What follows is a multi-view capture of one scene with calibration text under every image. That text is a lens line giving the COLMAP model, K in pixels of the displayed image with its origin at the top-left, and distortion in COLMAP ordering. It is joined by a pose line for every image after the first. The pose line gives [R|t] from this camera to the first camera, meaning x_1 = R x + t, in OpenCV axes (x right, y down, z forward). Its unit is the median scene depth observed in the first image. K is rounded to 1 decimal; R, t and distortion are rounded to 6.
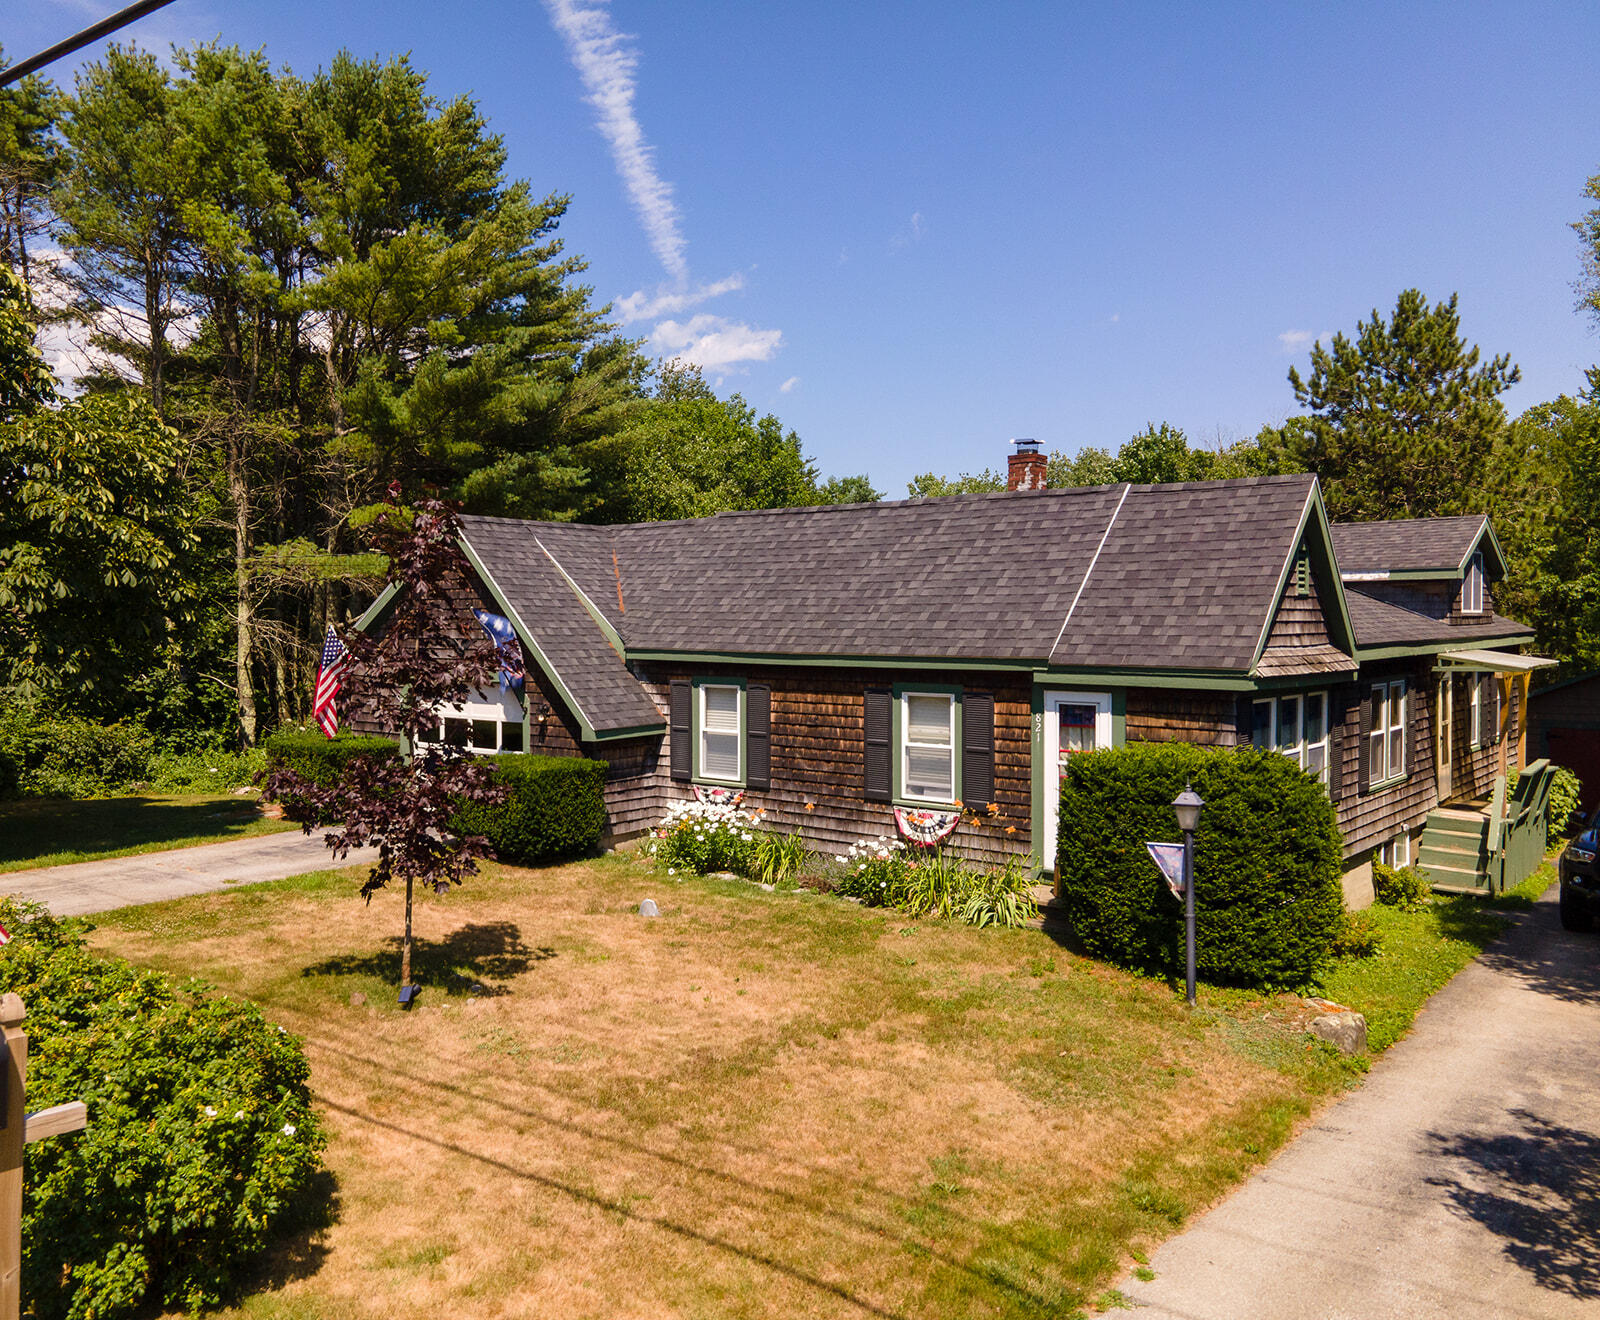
lens RADIAL K [[1319.0, 0, 696.1], [0, 1319.0, 631.0], [0, 0, 1]] dist [0.018933, 0.004231]
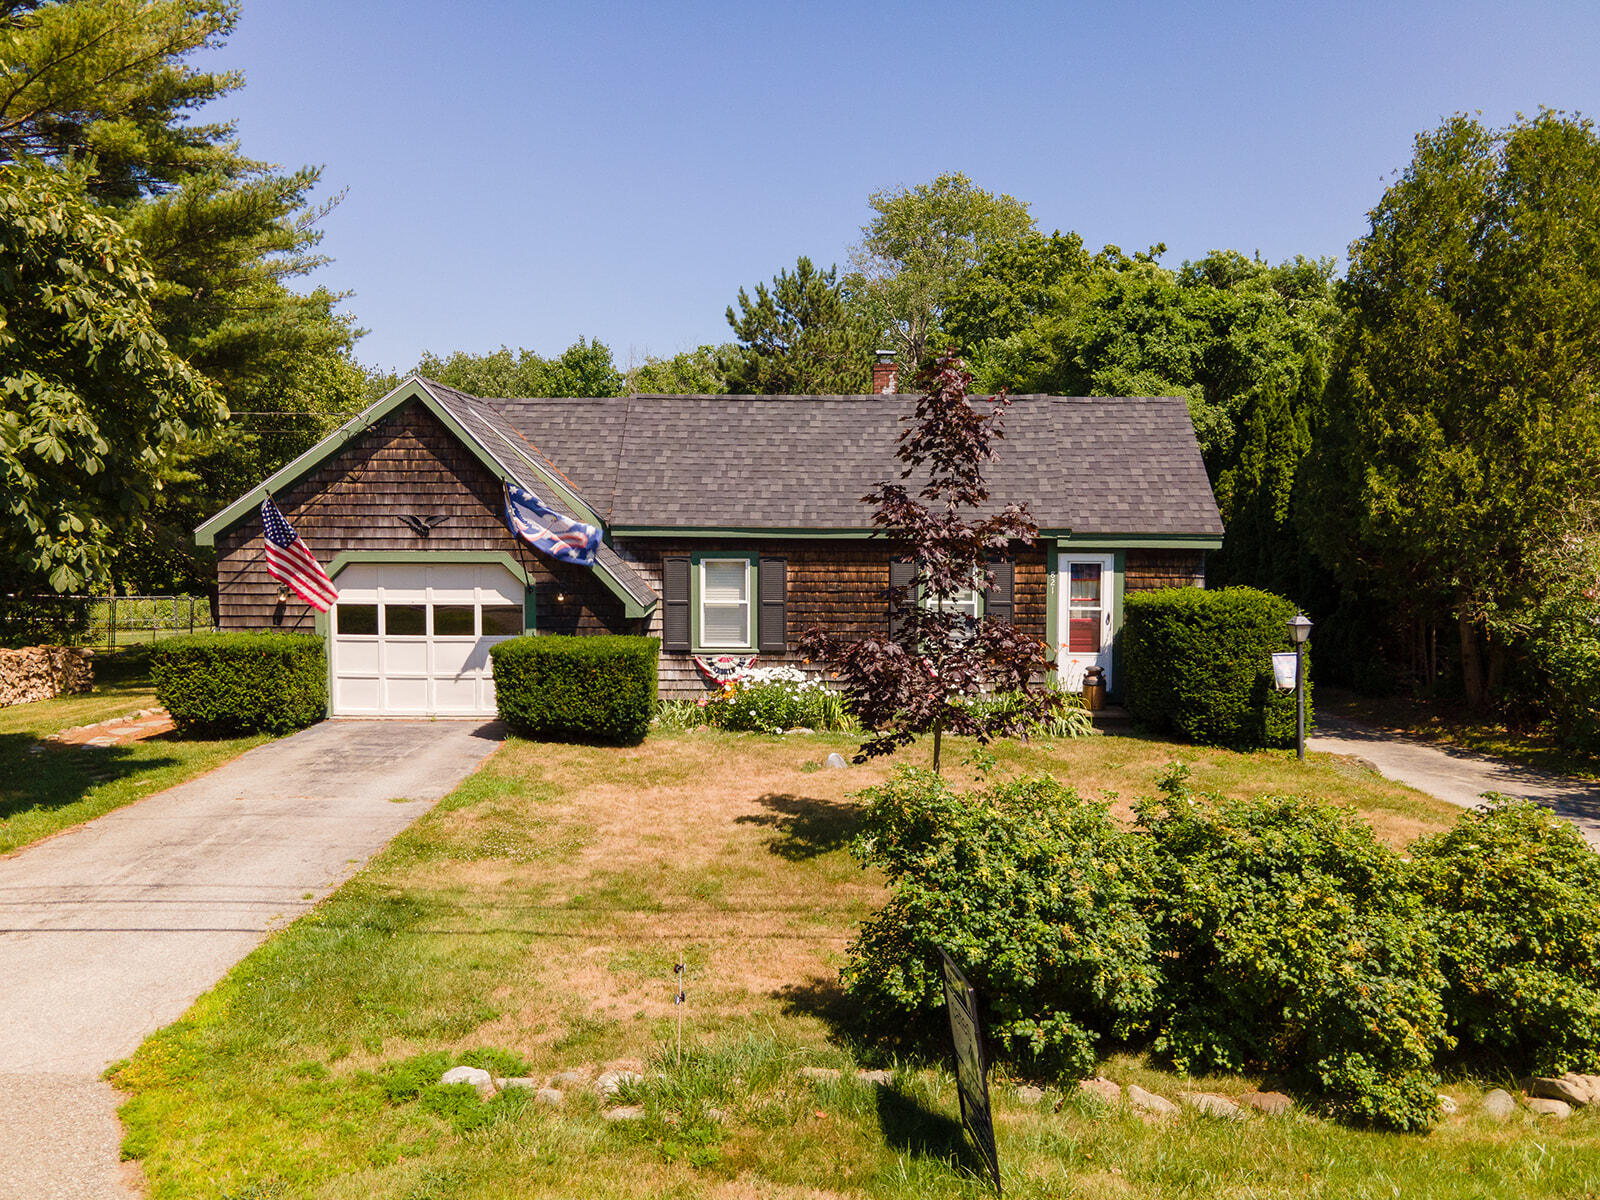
lens RADIAL K [[1192.5, 0, 800.0], [0, 1192.5, 600.0], [0, 0, 1]] dist [0.039355, 0.004832]
pose [[0.762181, -0.041088, 0.646059, -0.709639], [0.001656, 0.998104, 0.061524, 0.018829], [-0.647362, -0.045822, 0.760804, 0.291861]]
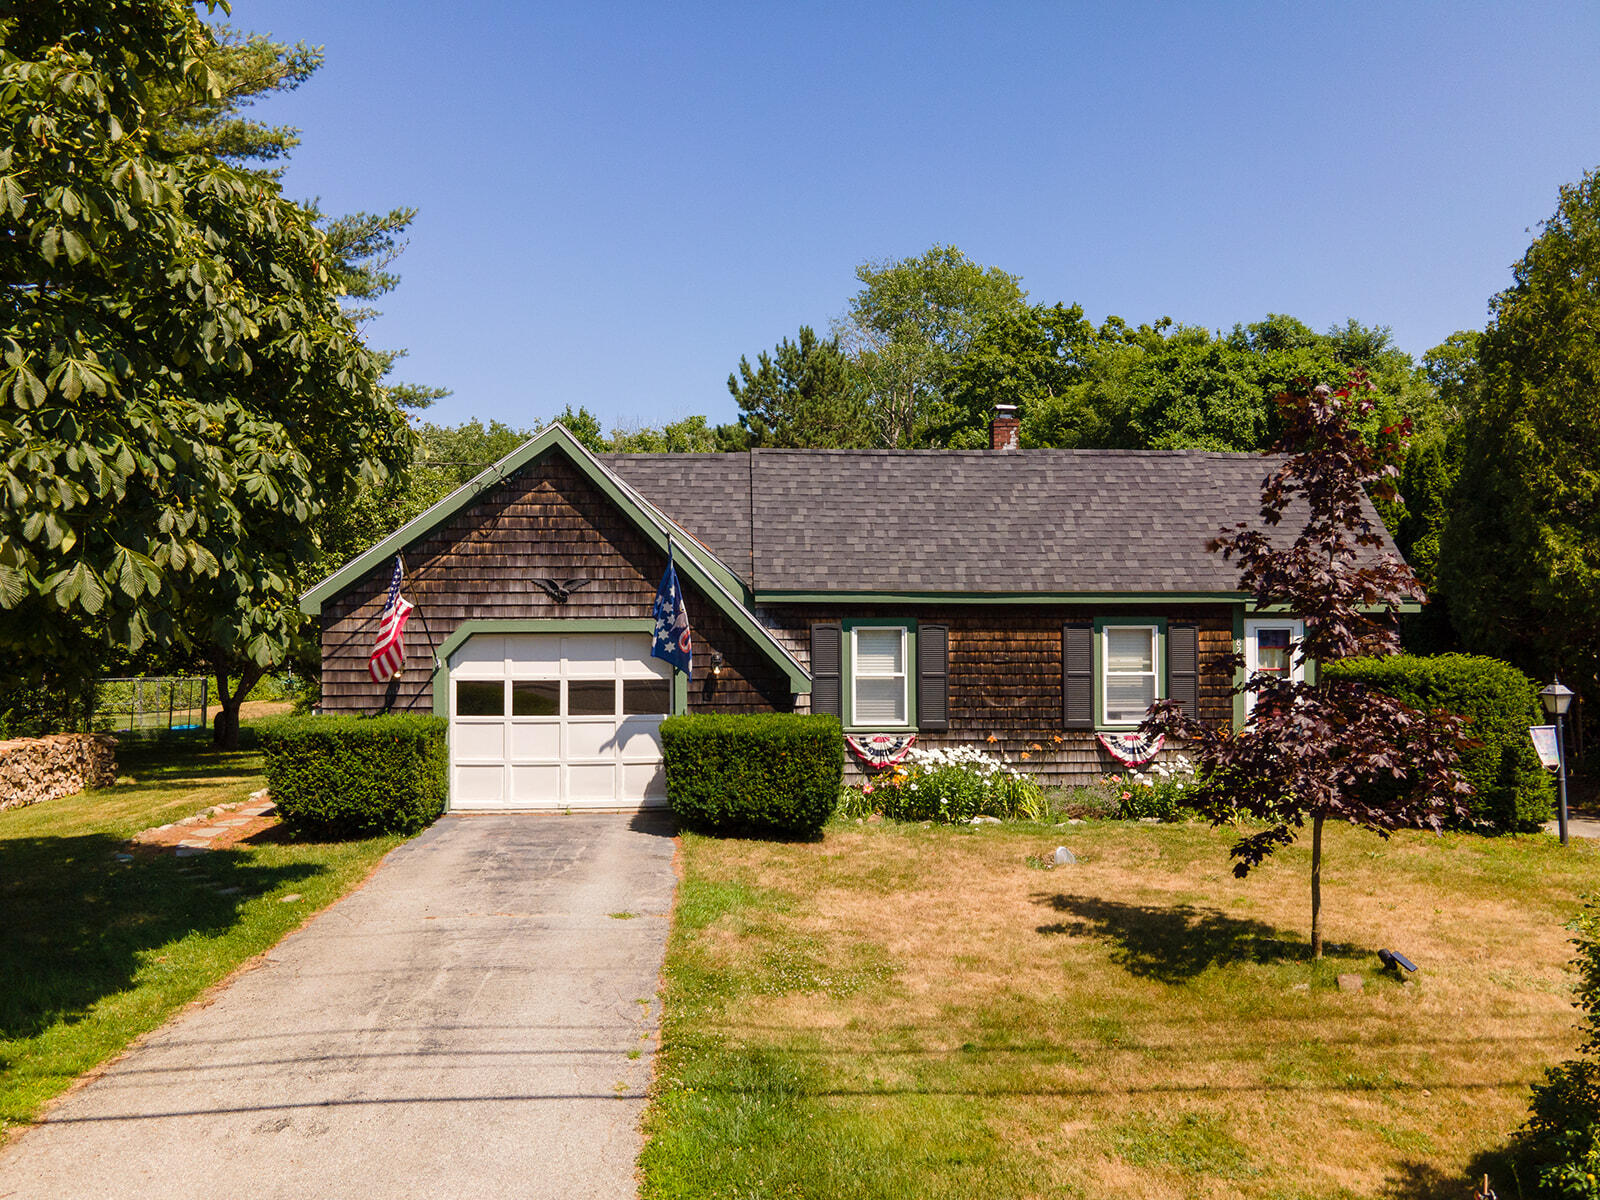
lens RADIAL K [[1195.7, 0, 799.9], [0, 1195.7, 591.1], [0, 0, 1]] dist [0.039755, 0.001017]
pose [[0.721379, 0.001707, 0.692538, -0.794751], [0.007006, 0.999928, -0.009762, 0.029276], [-0.692505, 0.011894, 0.721315, 0.527017]]
